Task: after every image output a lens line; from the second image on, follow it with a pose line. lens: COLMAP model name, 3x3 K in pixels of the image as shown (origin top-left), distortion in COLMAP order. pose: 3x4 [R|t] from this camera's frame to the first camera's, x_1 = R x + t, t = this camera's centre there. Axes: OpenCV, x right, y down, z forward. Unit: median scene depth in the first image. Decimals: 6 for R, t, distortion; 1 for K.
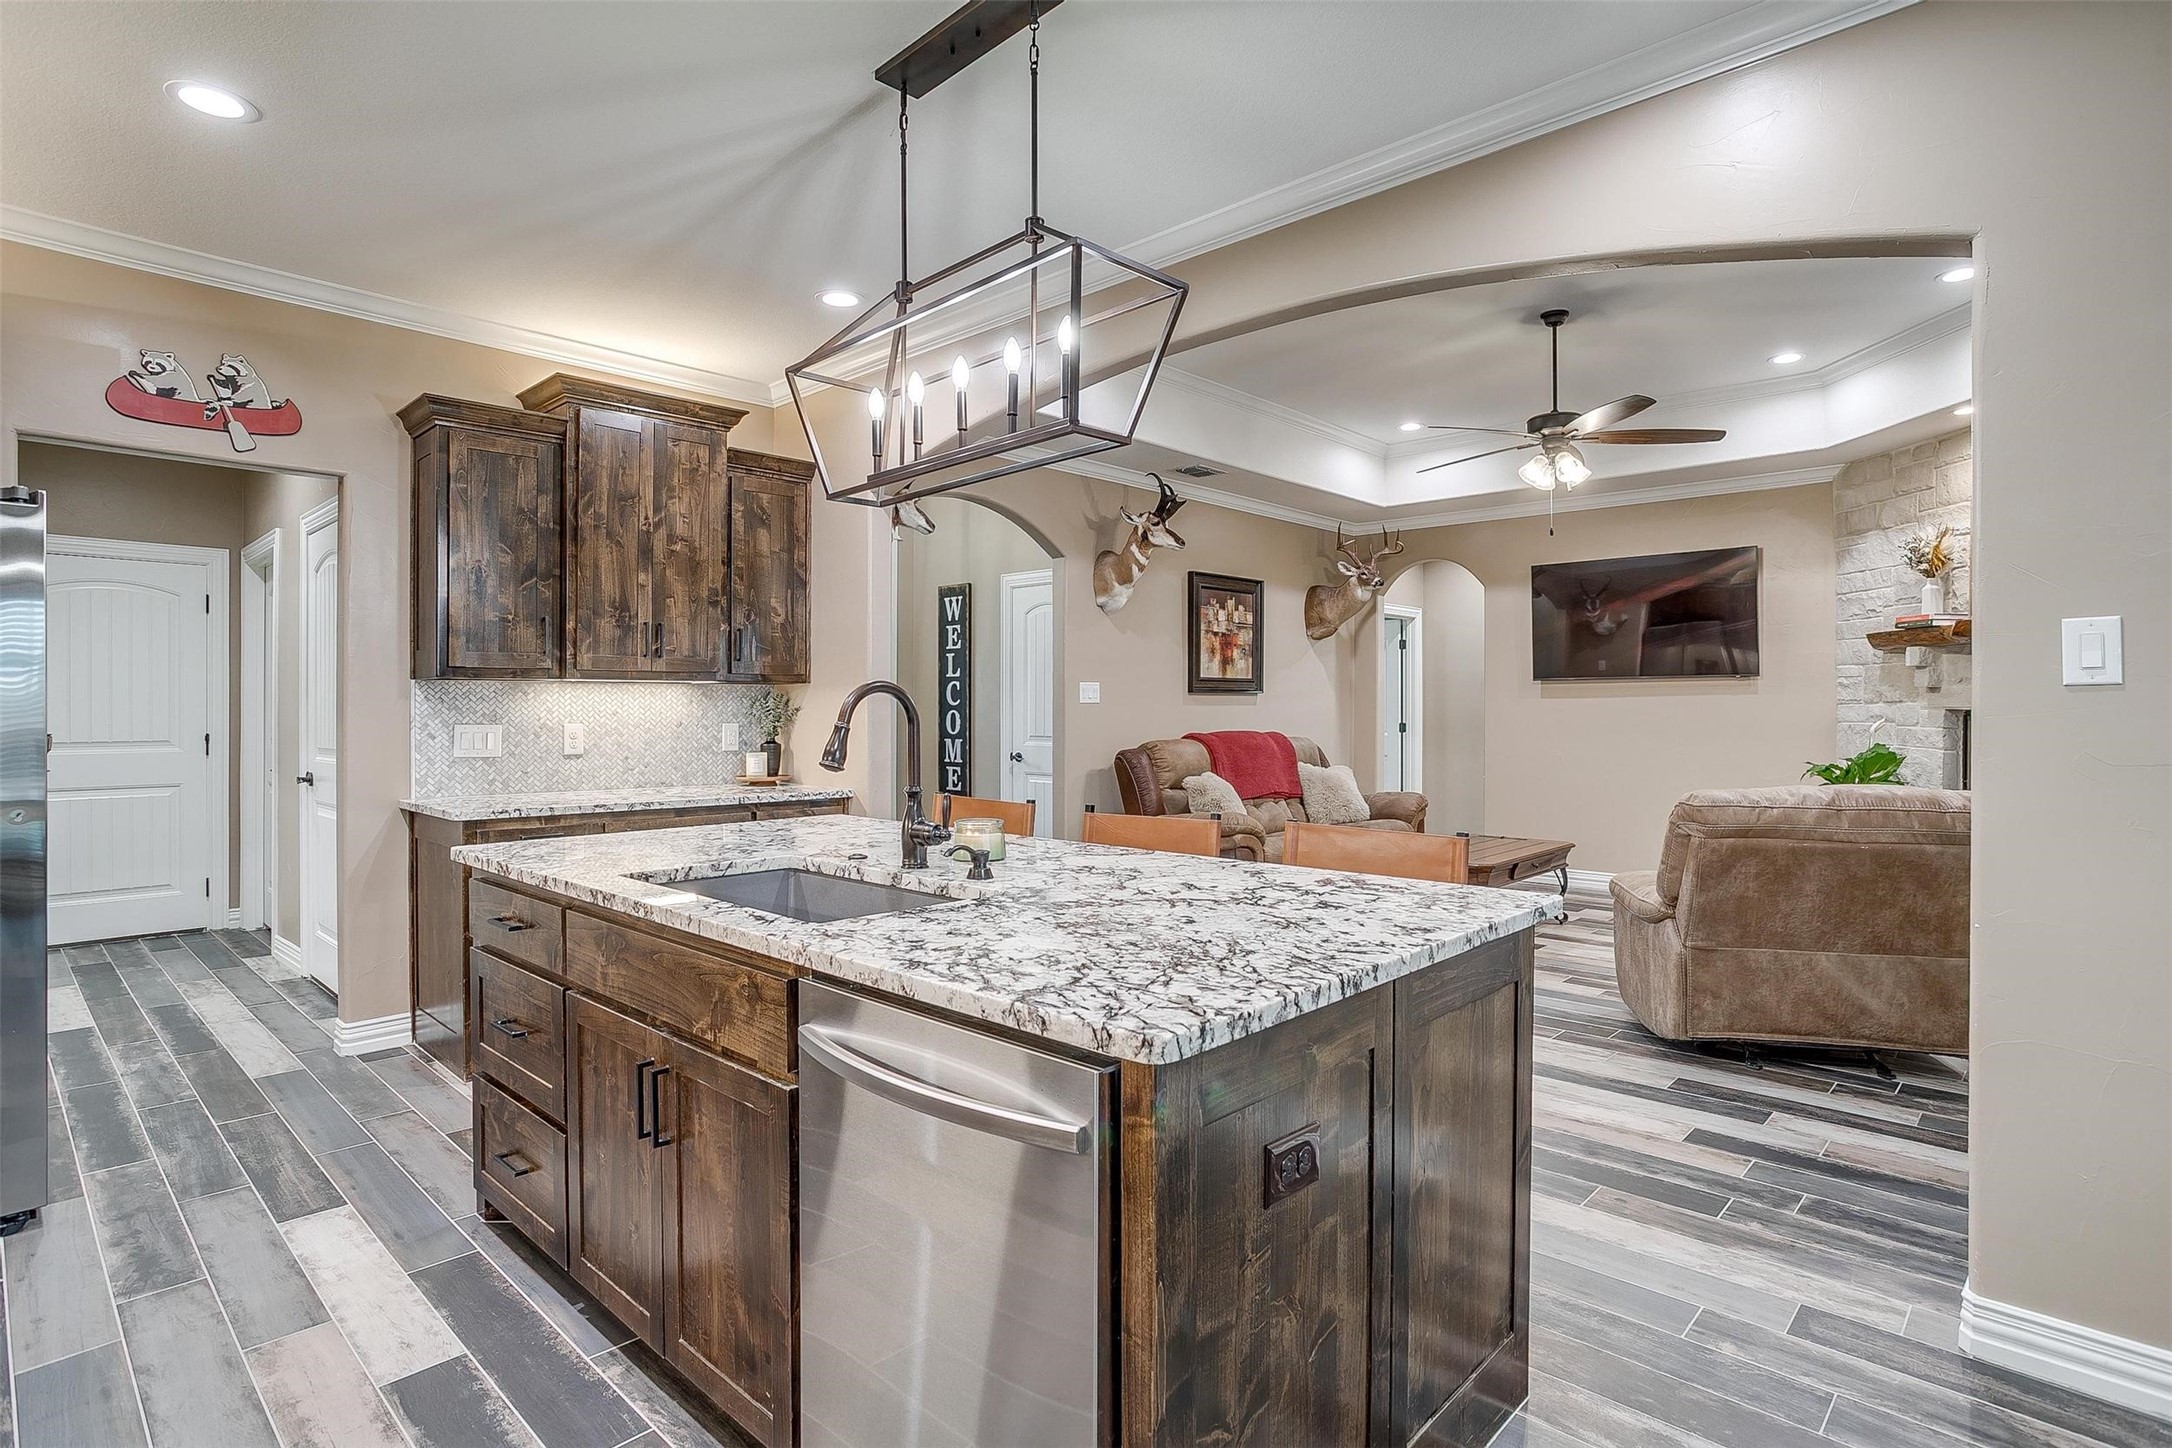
lens RADIAL K [[1115.7, 0, 1094.9], [0, 1115.7, 701.9], [0, 0, 1]] dist [-0.031624, 0.010955]
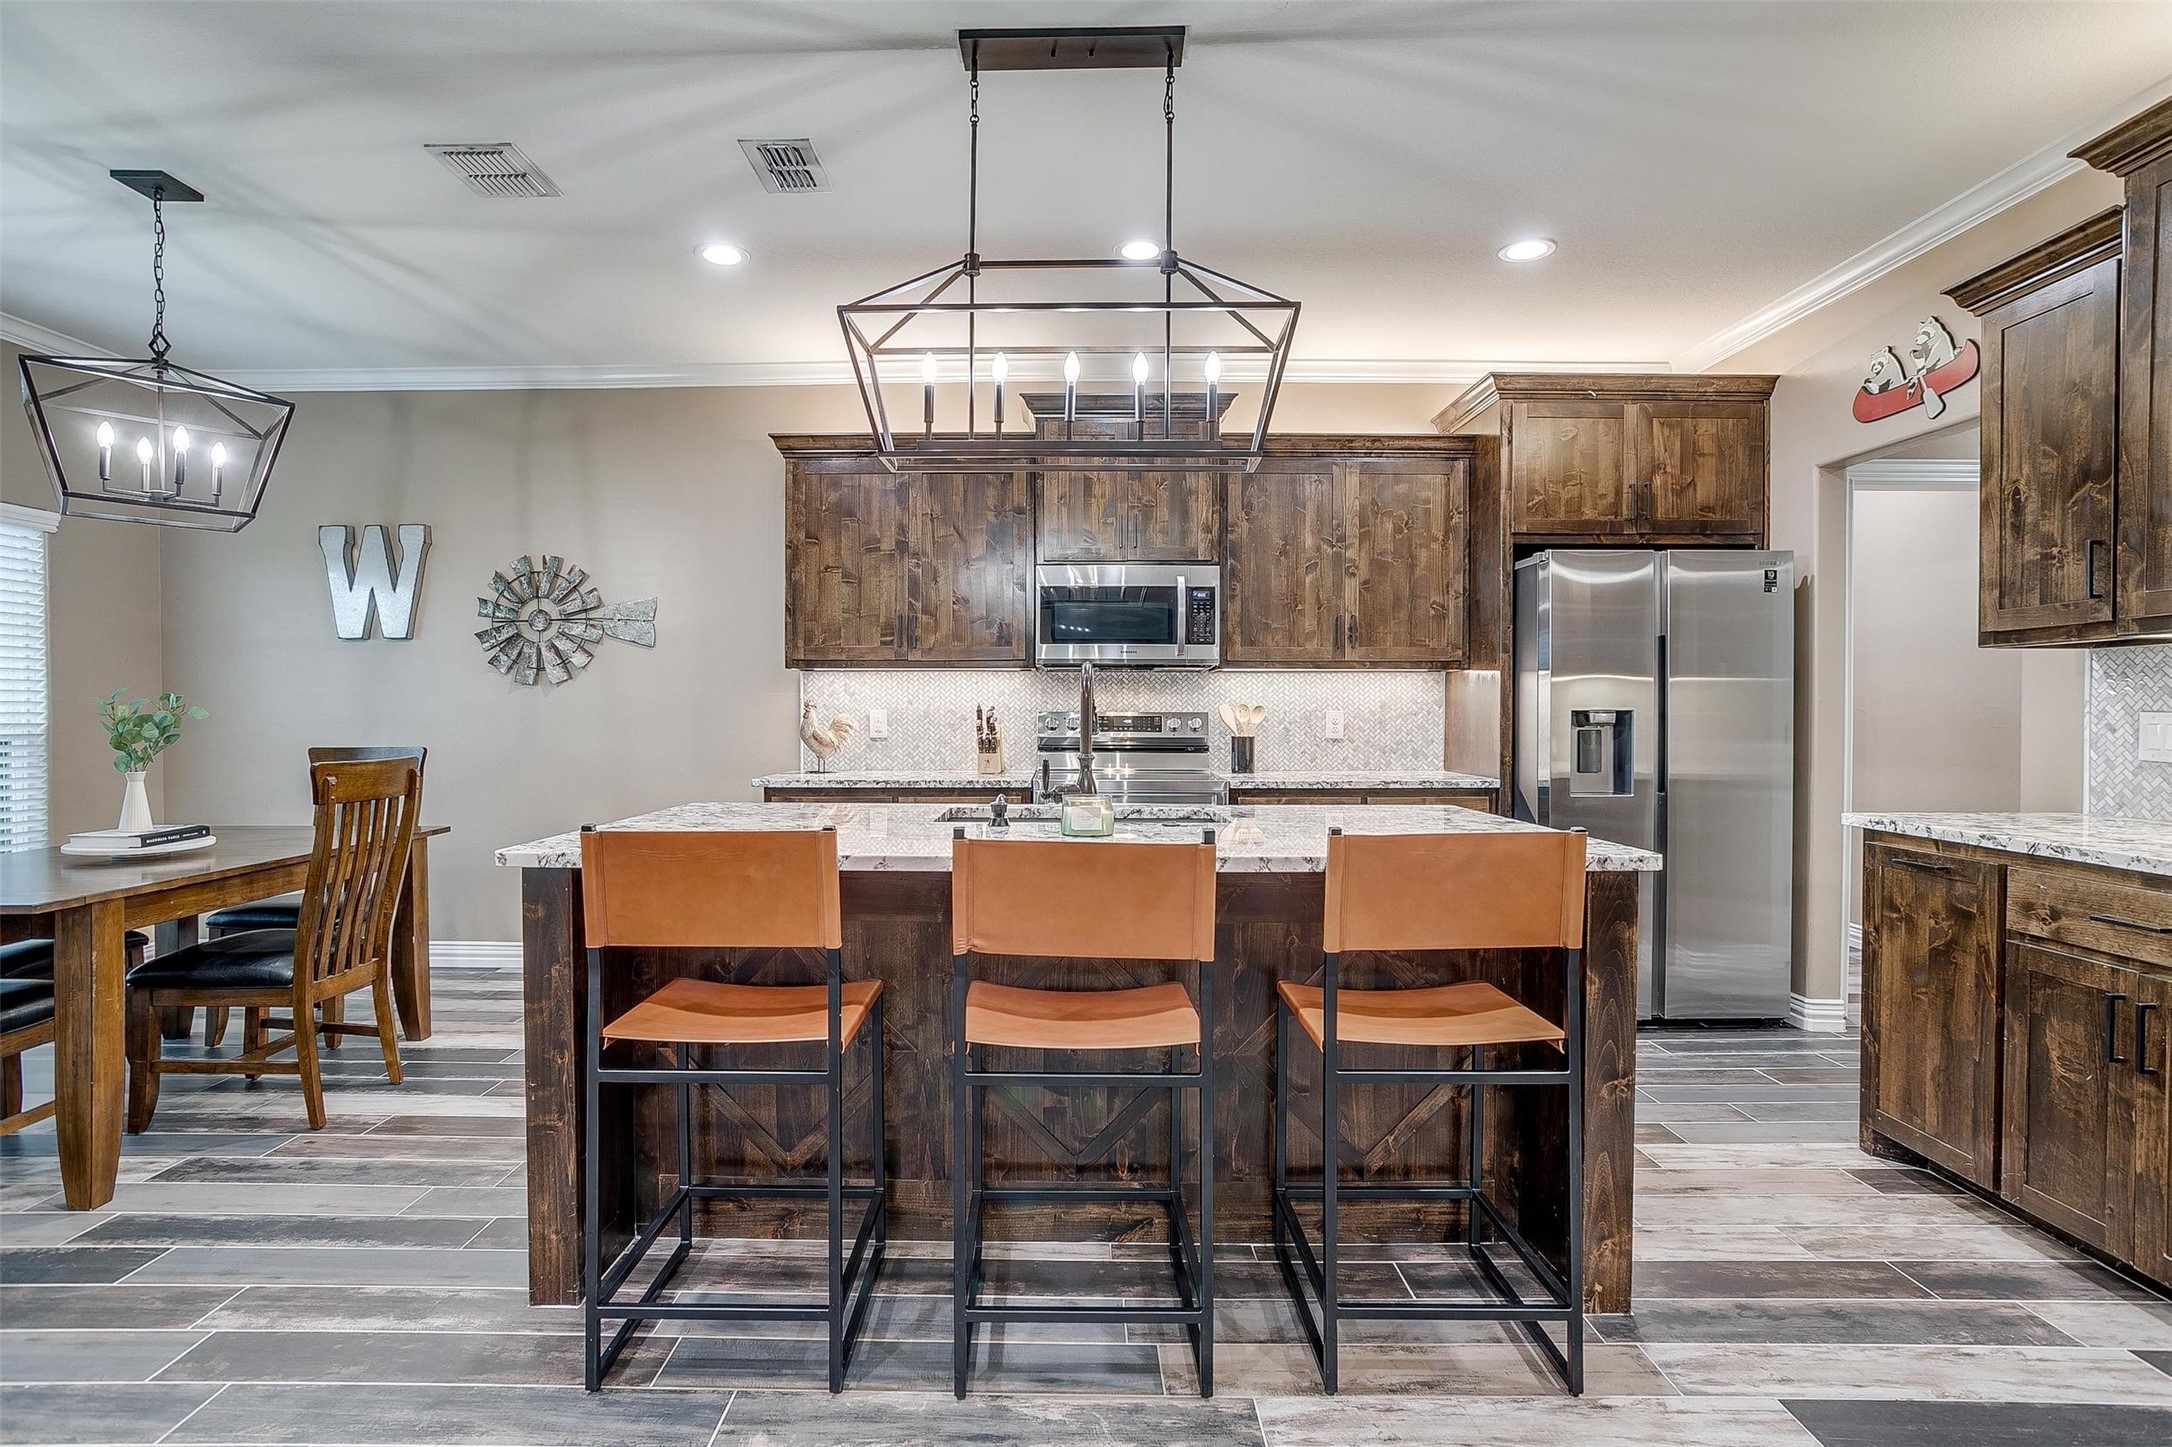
lens RADIAL K [[1060.1, 0, 1052.9], [0, 1060.1, 731.6], [0, 0, 1]] dist [-0.050892, 0.027603]
pose [[-0.742958, 0.013522, -0.669201, 0.204721], [0.002612, 0.999847, 0.017303, 0.012243], [0.669333, 0.011107, -0.742880, 0.629348]]
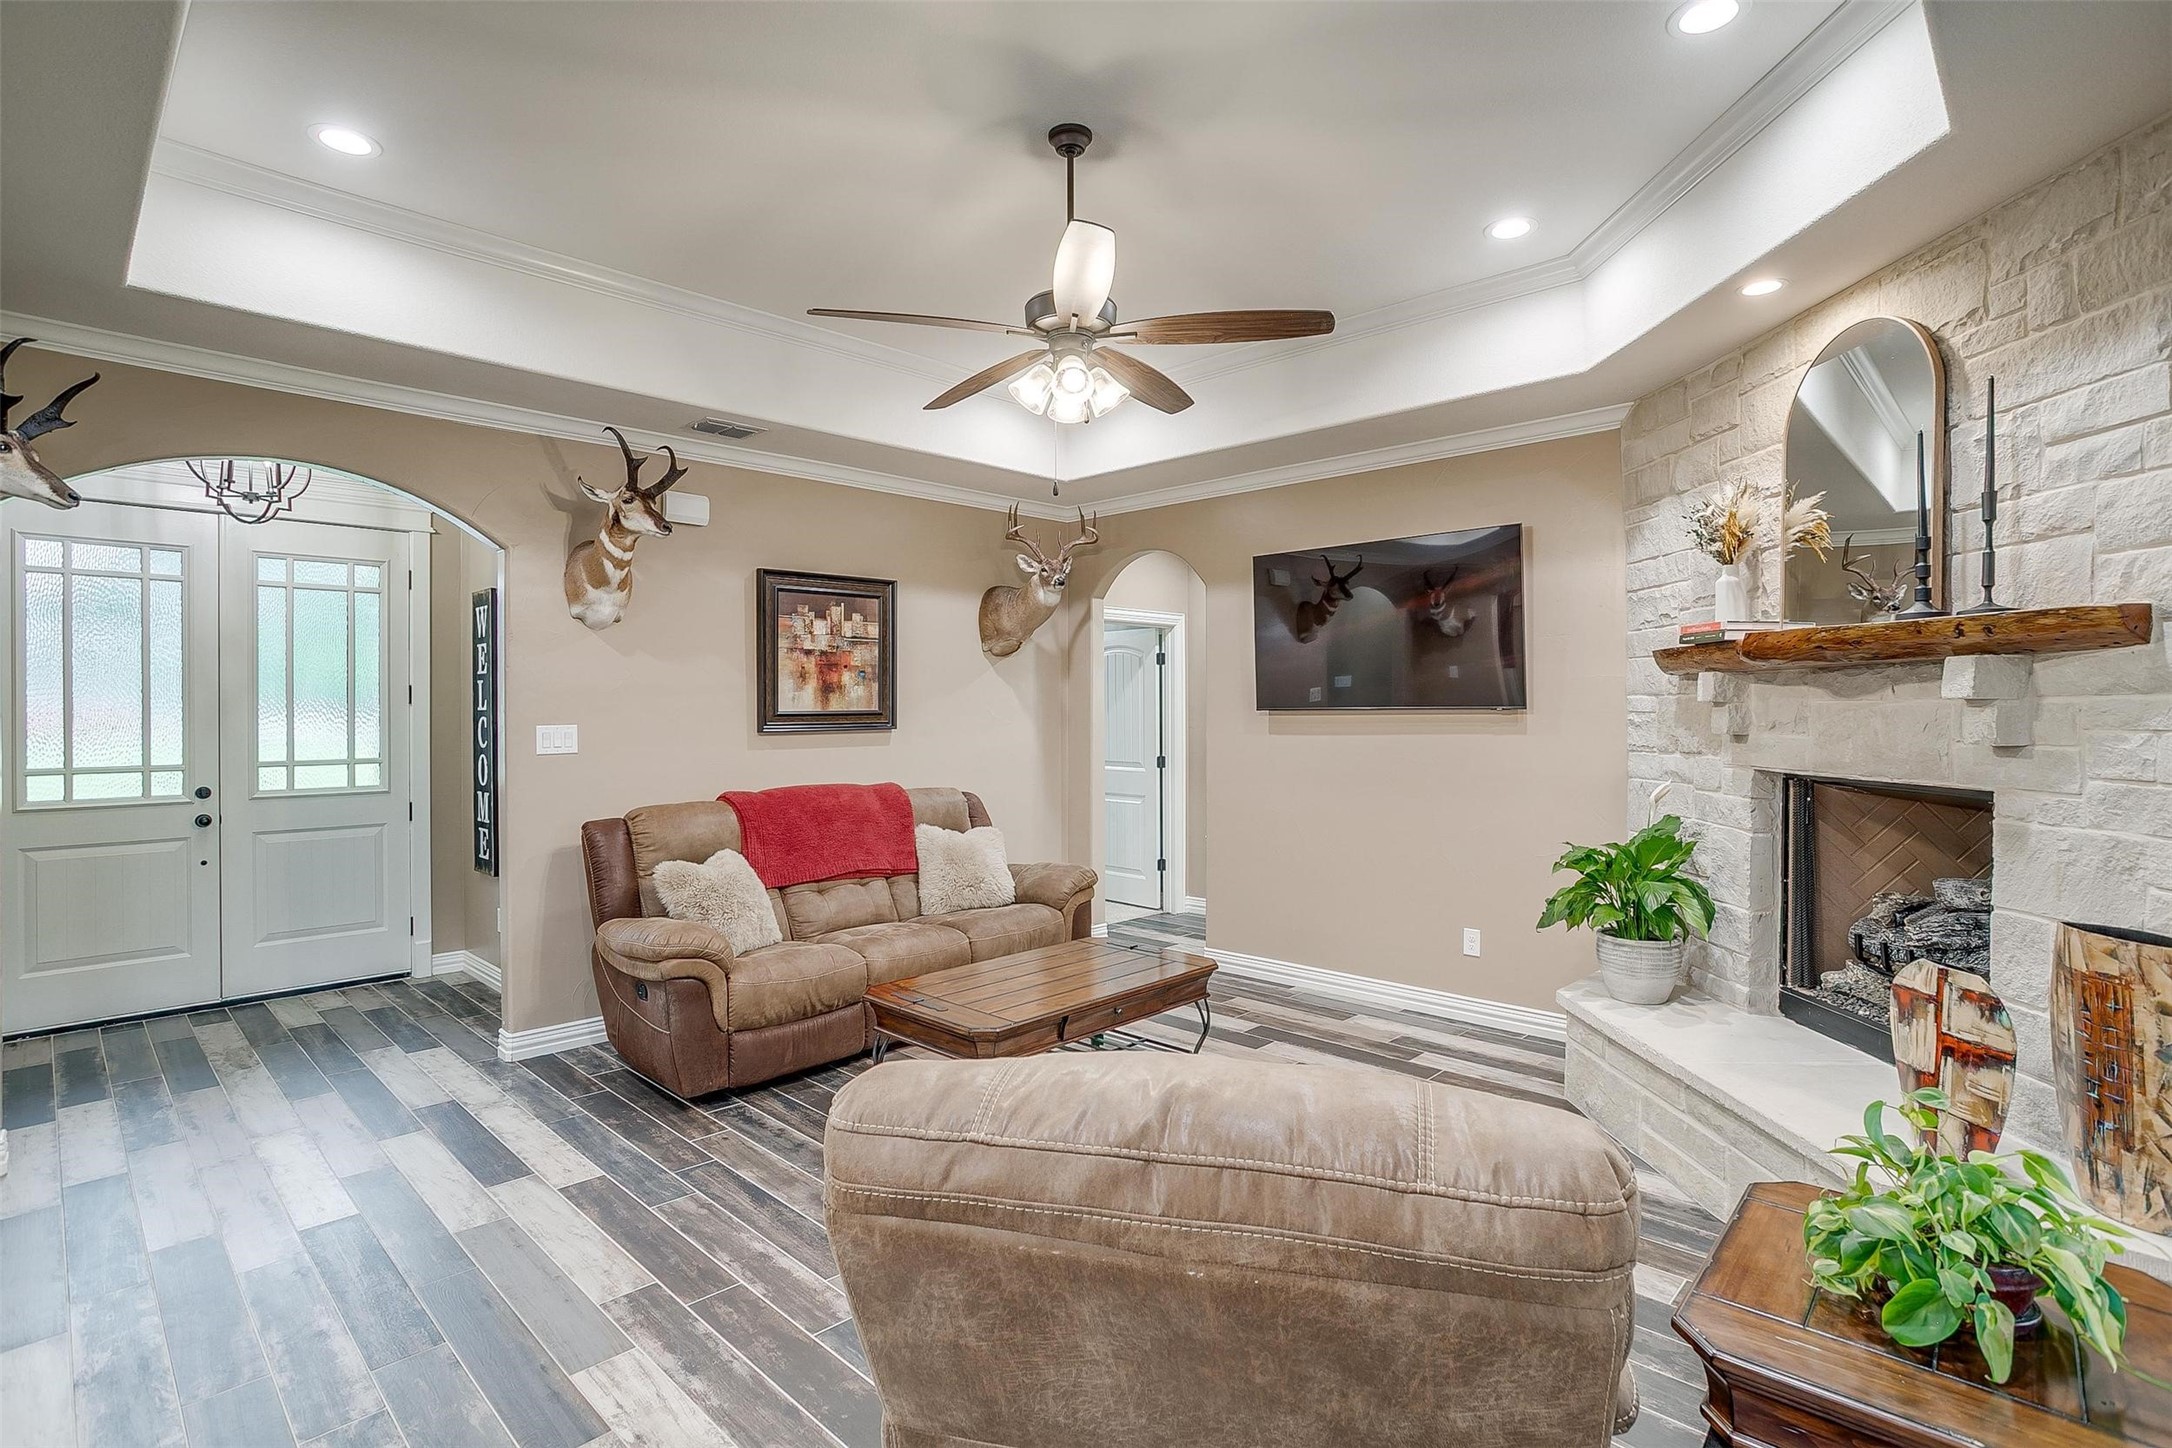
lens RADIAL K [[1060.1, 0, 1081.8], [0, 1060.1, 709.0], [0, 0, 1]] dist [-0.050892, 0.027603]
pose [[0.999729, -0.005014, -0.022717, 0.346430], [0.005176, 0.999962, 0.007072, -0.030729], [0.022681, -0.007188, 0.999717, 0.336419]]
